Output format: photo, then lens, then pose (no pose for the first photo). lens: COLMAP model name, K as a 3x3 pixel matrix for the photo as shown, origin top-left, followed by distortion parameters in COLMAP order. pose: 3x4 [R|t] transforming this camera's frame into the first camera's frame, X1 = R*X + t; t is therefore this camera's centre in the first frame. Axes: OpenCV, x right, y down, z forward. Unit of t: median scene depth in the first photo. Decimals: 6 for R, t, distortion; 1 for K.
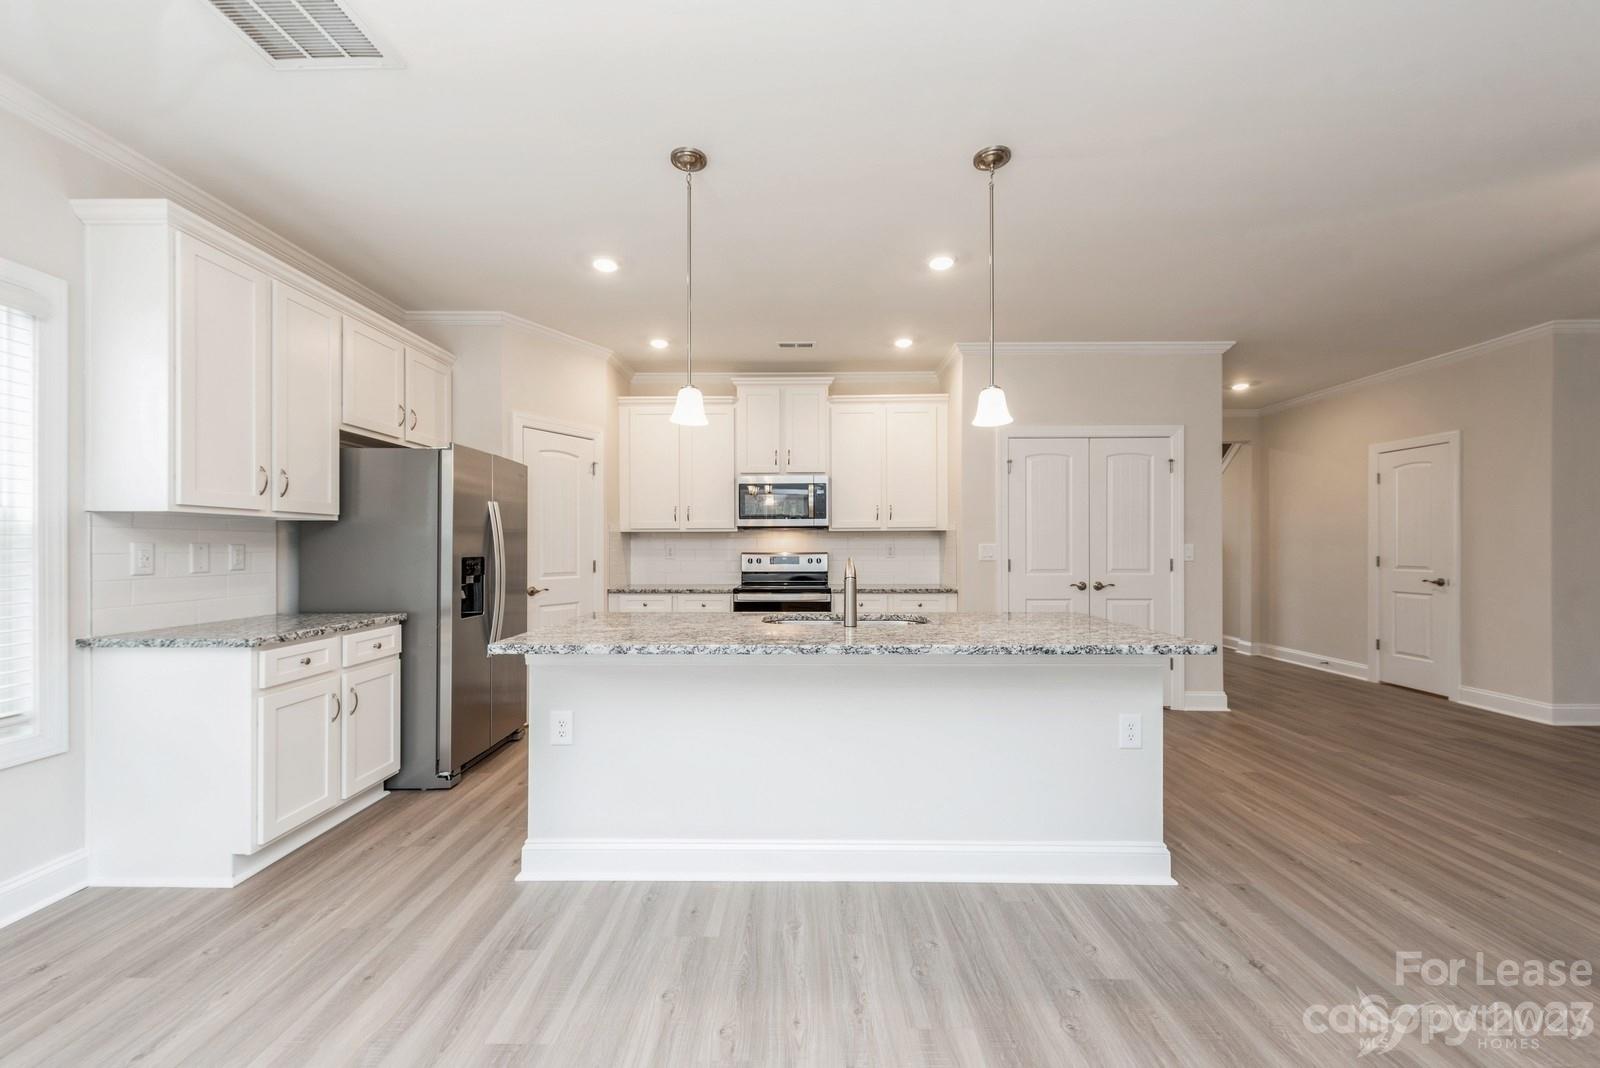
lens RADIAL K [[624.7, 0, 793.7], [0, 624.7, 546.2], [0, 0, 1]] dist [0.003427, -0.000604]
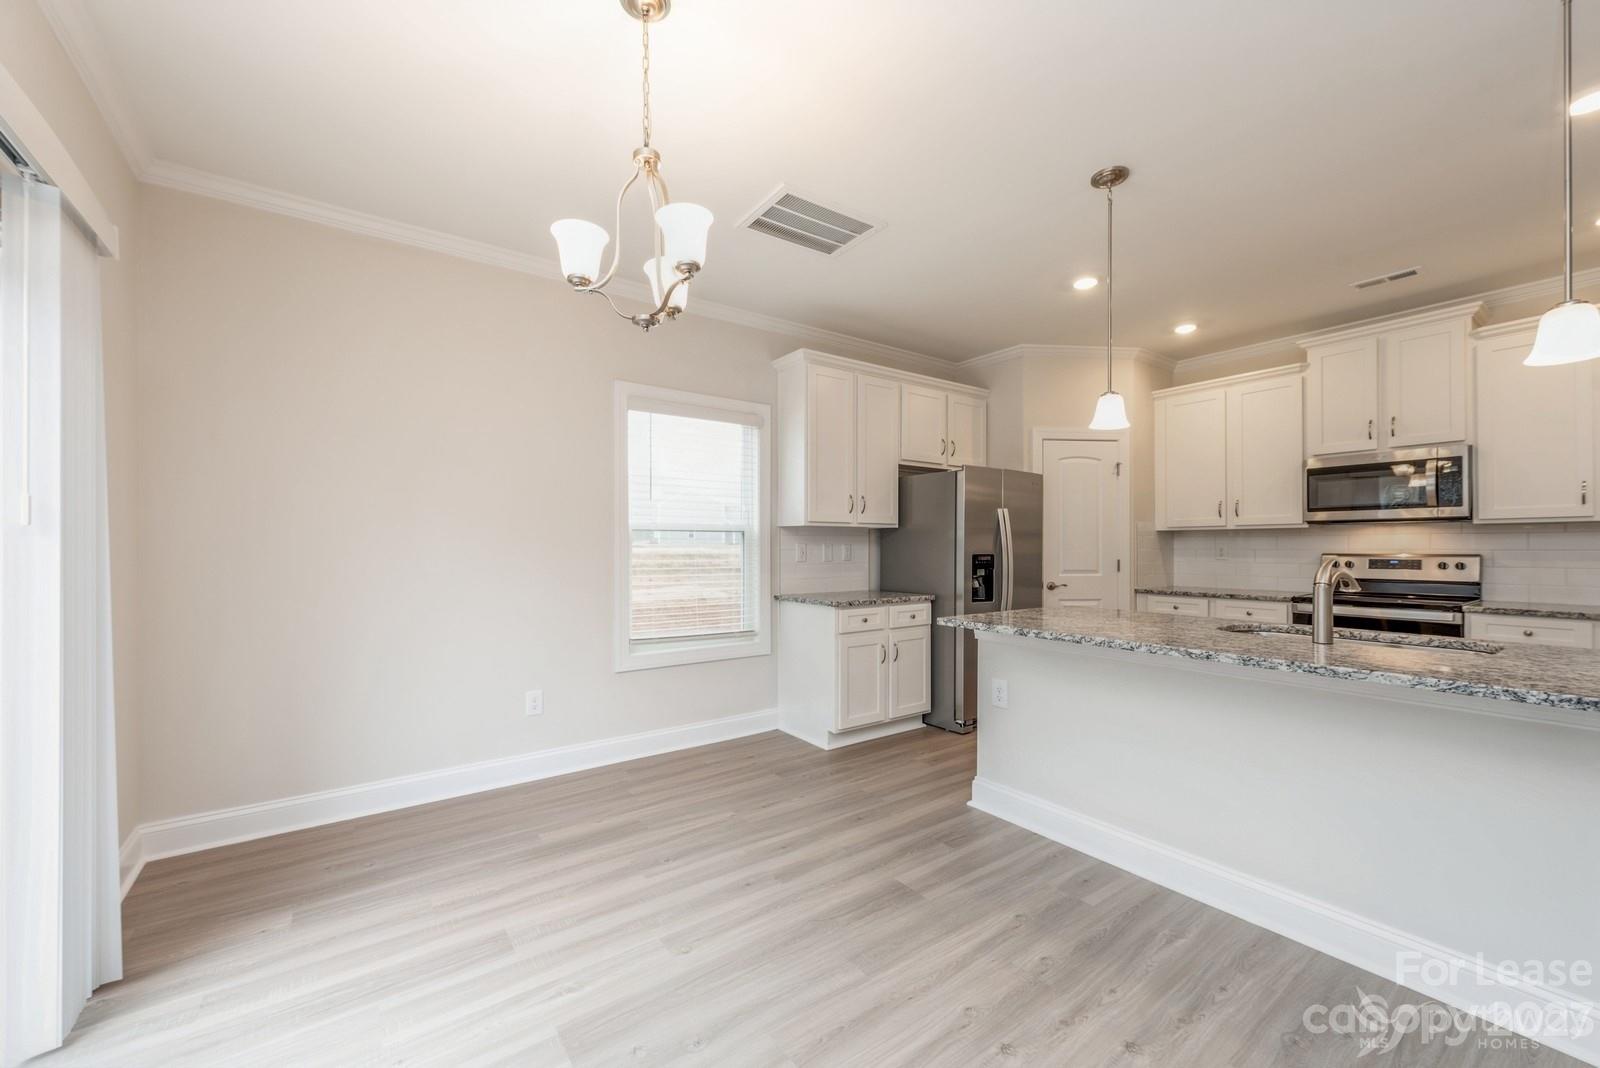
lens RADIAL K [[621.5, 0, 794.3], [0, 621.5, 544.2], [0, 0, 1]] dist [0.002478, -0.000090]
pose [[0.590788, -0.001717, -0.806825, 0.319195], [-0.000036, 0.999998, -0.002154, 0.000266], [0.806827, 0.001301, 0.590786, -0.039253]]
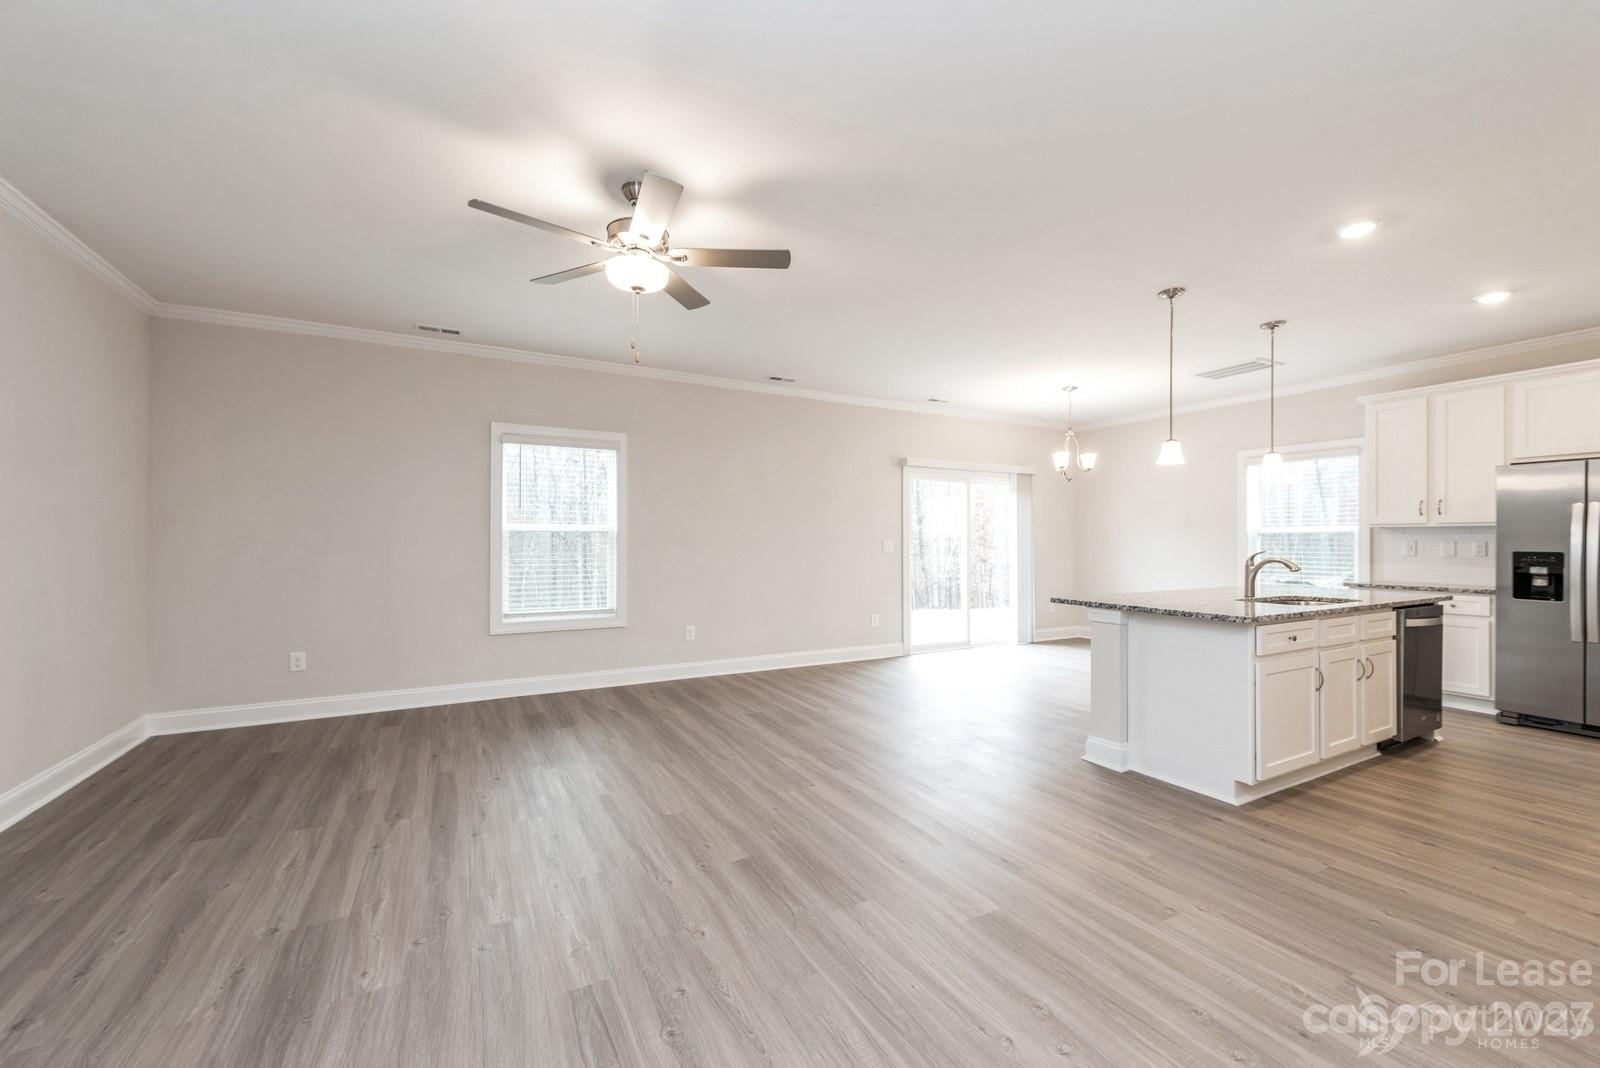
lens RADIAL K [[626.8, 0, 796.3], [0, 626.8, 540.6], [0, 0, 1]] dist [0.007033, -0.000416]
pose [[-0.875211, -0.000936, -0.483741, 1.656446], [-0.001164, 0.999999, 0.000170, -0.004805], [0.483740, 0.000712, -0.875211, 1.684585]]
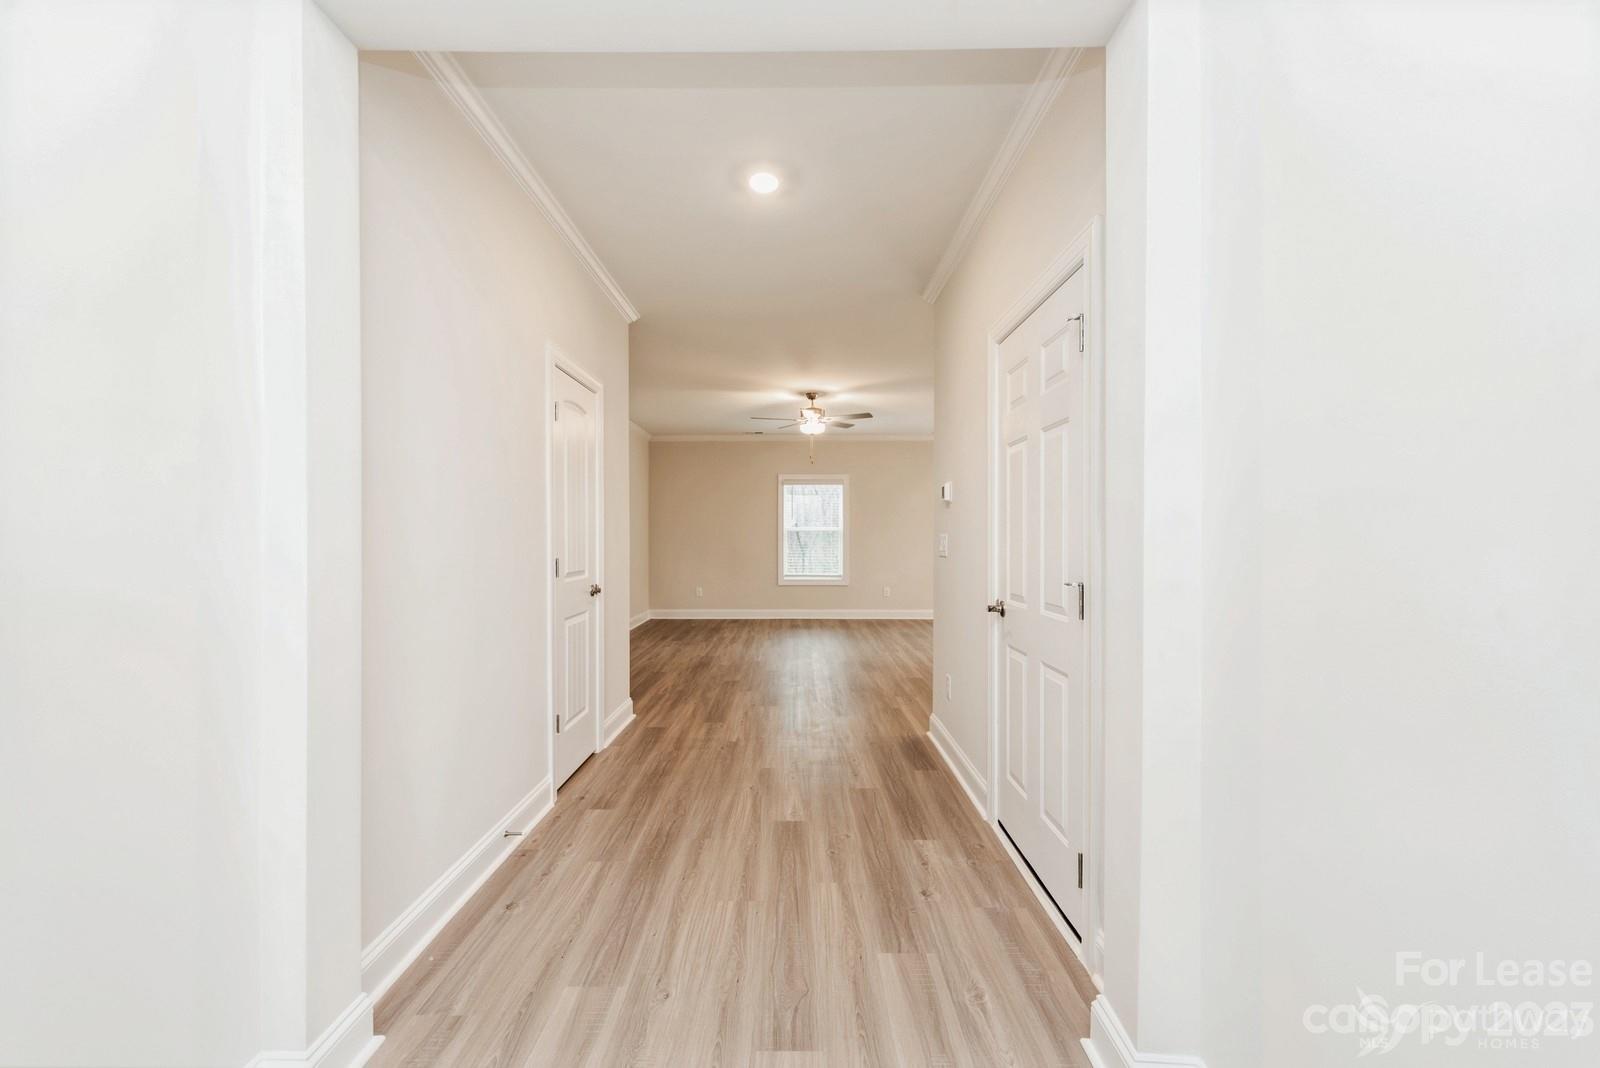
lens RADIAL K [[631.4, 0, 792.3], [0, 631.4, 538.3], [0, 0, 1]] dist [0.006319, -0.000511]
pose [[-0.999999, 0.001271, 0.000485, 1.476070], [0.001273, 0.999984, 0.005493, -0.010294], [-0.000478, 0.005493, -0.999985, 3.147093]]
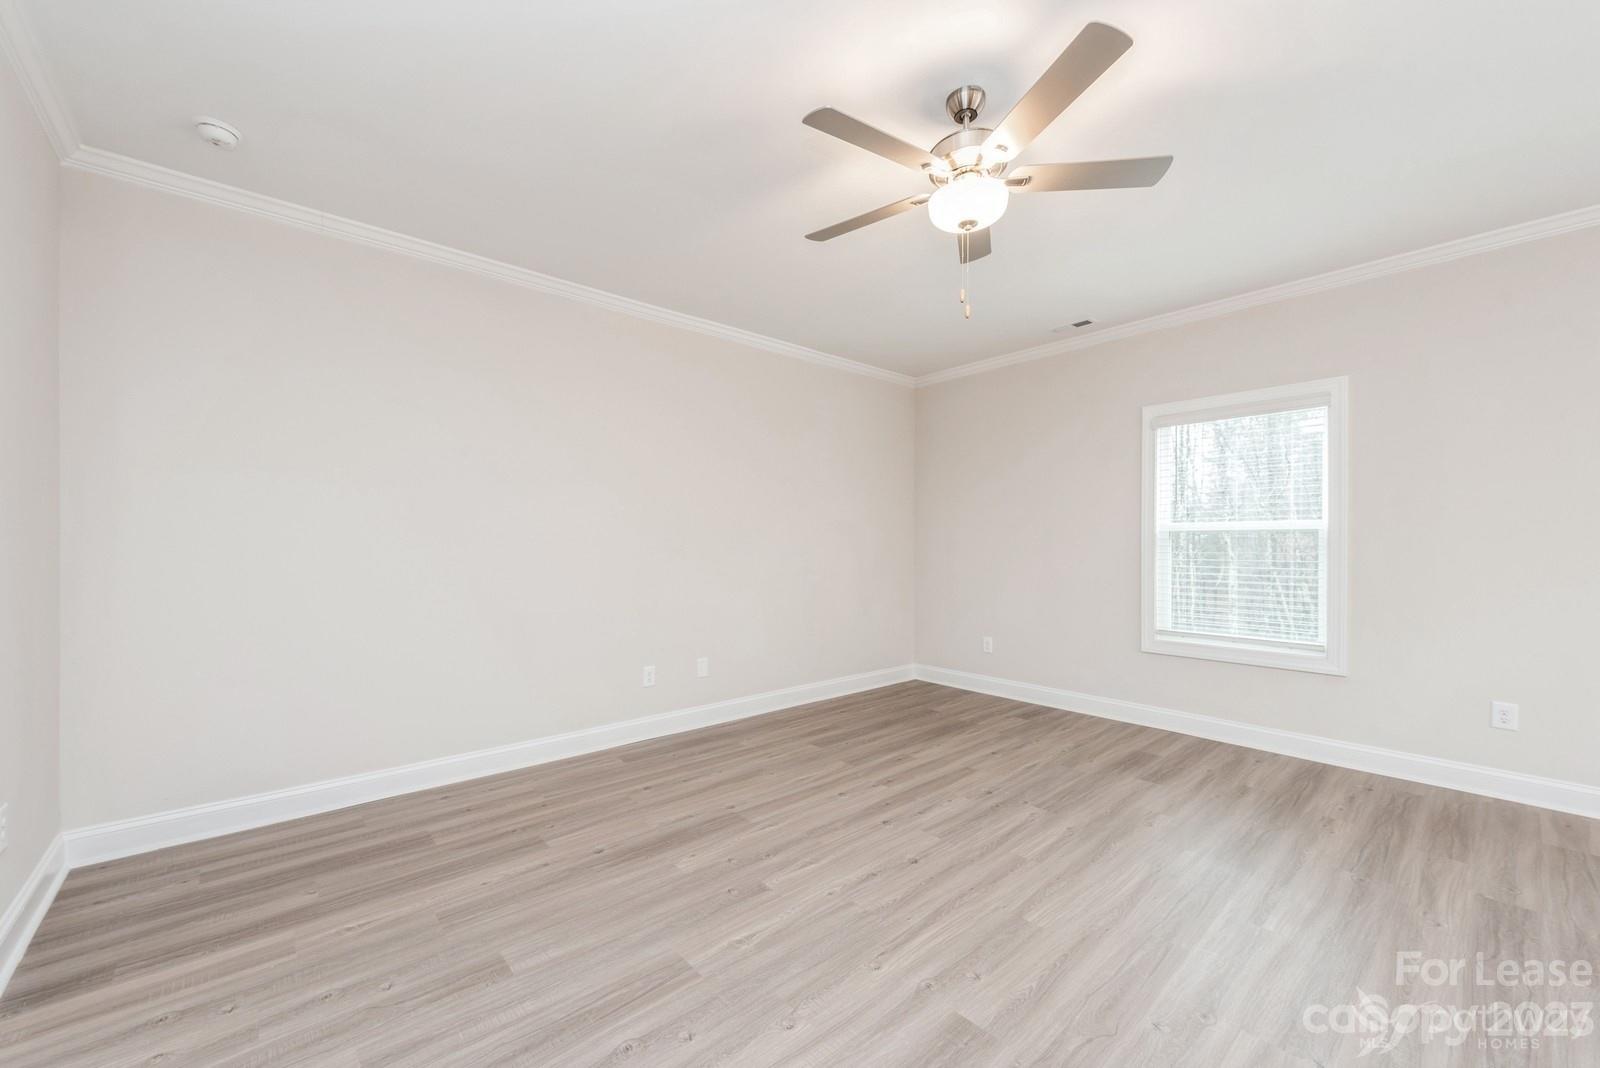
lens RADIAL K [[624.7, 0, 793.7], [0, 624.7, 546.2], [0, 0, 1]] dist [0.003427, -0.000604]
pose [[-0.661137, -0.000930, 0.750264, 0.960911], [0.001157, 0.999997, 0.002258, -0.000854], [-0.750264, 0.002361, -0.661134, 1.376883]]
